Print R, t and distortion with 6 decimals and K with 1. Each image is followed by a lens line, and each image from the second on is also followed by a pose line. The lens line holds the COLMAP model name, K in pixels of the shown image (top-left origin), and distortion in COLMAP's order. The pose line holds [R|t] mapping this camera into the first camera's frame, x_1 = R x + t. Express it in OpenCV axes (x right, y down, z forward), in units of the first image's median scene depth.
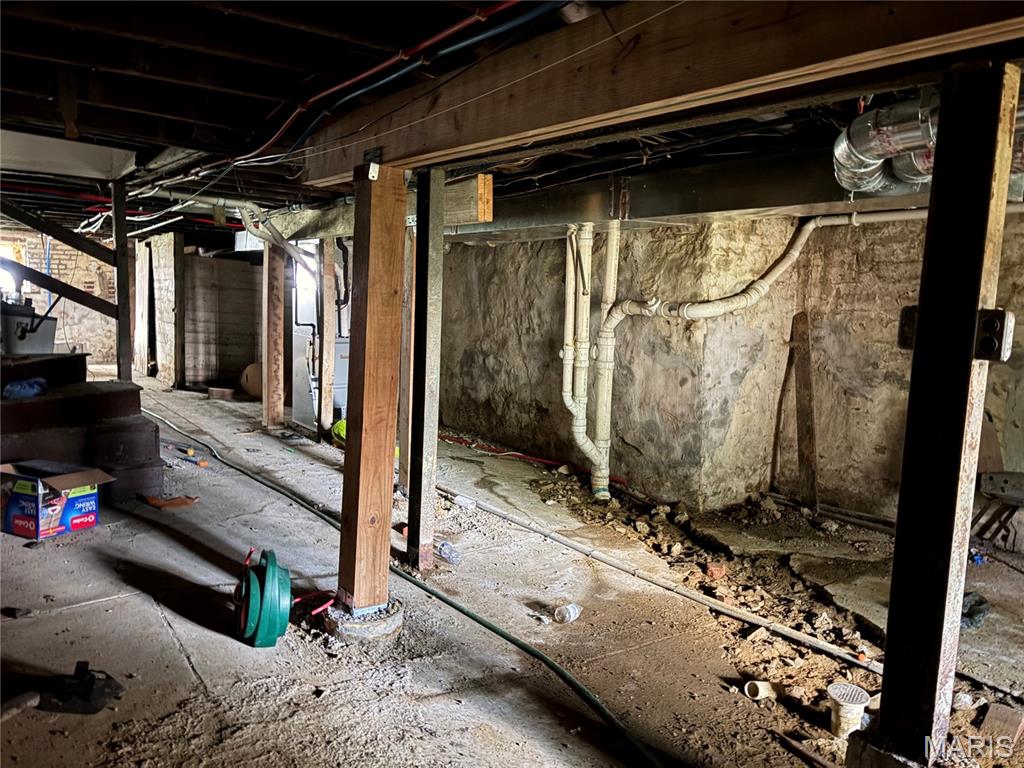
lens RADIAL K [[764.6, 0, 510.2], [0, 764.6, 382.5], [0, 0, 1]] dist [0.037750, -0.027402]
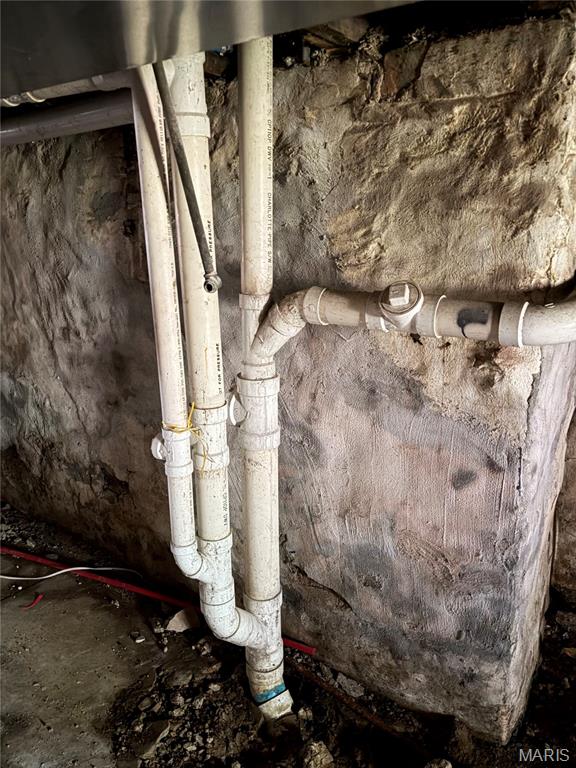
lens RADIAL K [[573.4, 0, 288.0], [0, 573.4, 384.3], [0, 0, 1]] dist [0.037750, -0.027402]
pose [[0.936317, -0.133514, 0.324784, 0.039287], [0.078420, 0.981043, 0.177215, -0.109702], [-0.342288, -0.140460, 0.929037, 0.711330]]
